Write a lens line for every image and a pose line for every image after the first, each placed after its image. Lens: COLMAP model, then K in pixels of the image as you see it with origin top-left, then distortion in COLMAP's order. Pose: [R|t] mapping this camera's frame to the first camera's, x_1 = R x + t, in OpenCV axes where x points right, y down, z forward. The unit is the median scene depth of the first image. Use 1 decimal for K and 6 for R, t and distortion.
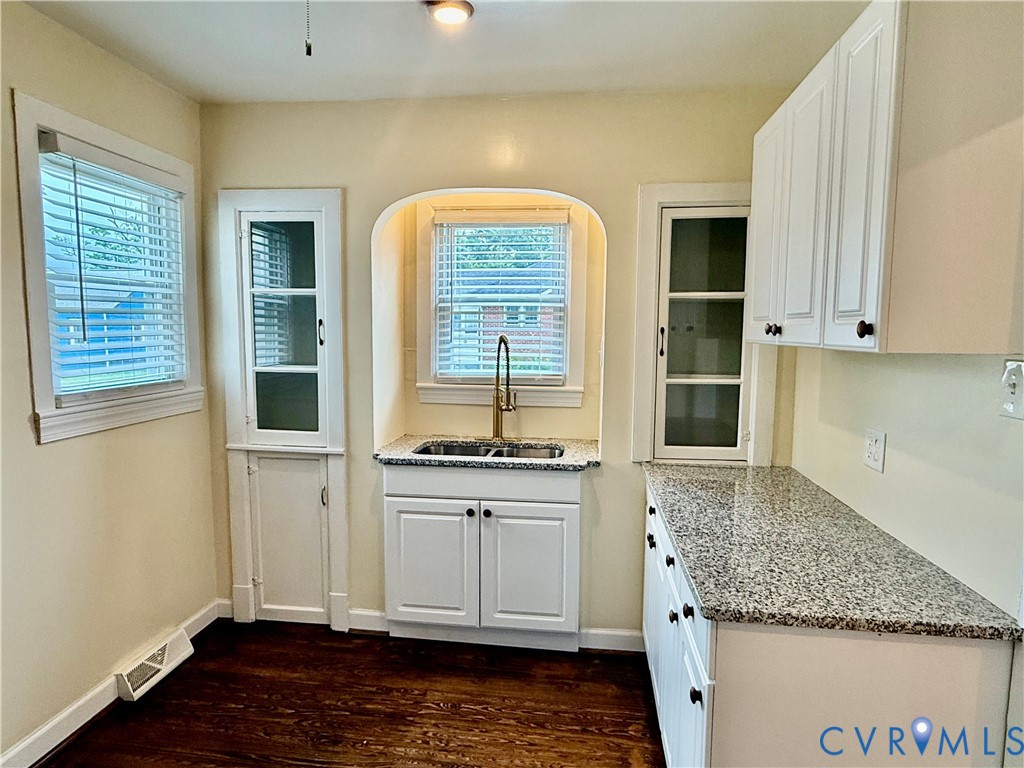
lens RADIAL K [[644.5, 0, 512.0], [0, 644.5, 384.0], [0, 0, 1]] dist [0.000588, 0.000336]
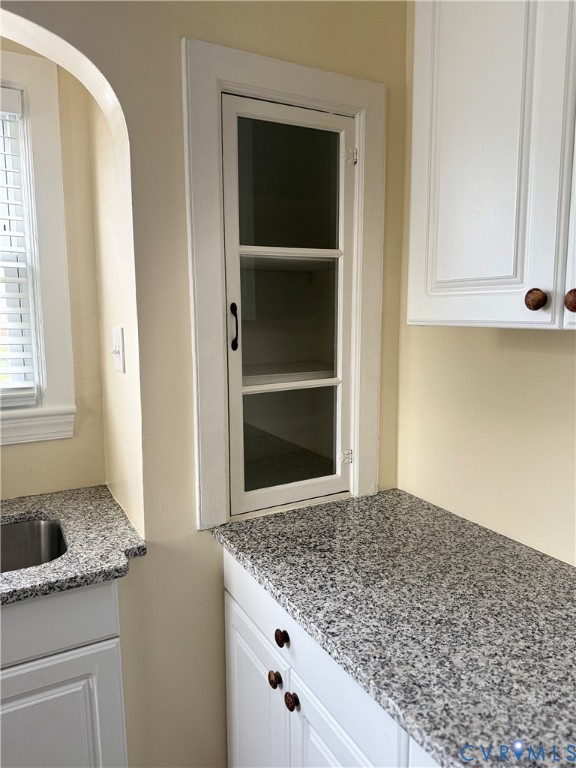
lens RADIAL K [[540.3, 0, 288.0], [0, 540.3, 384.0], [0, 0, 1]] dist [0.097659, -0.143132]
pose [[0.824056, -0.089843, 0.559338, -0.014761], [0.068944, 0.995910, 0.058393, -0.037591], [-0.562297, -0.009556, 0.826880, 0.538854]]
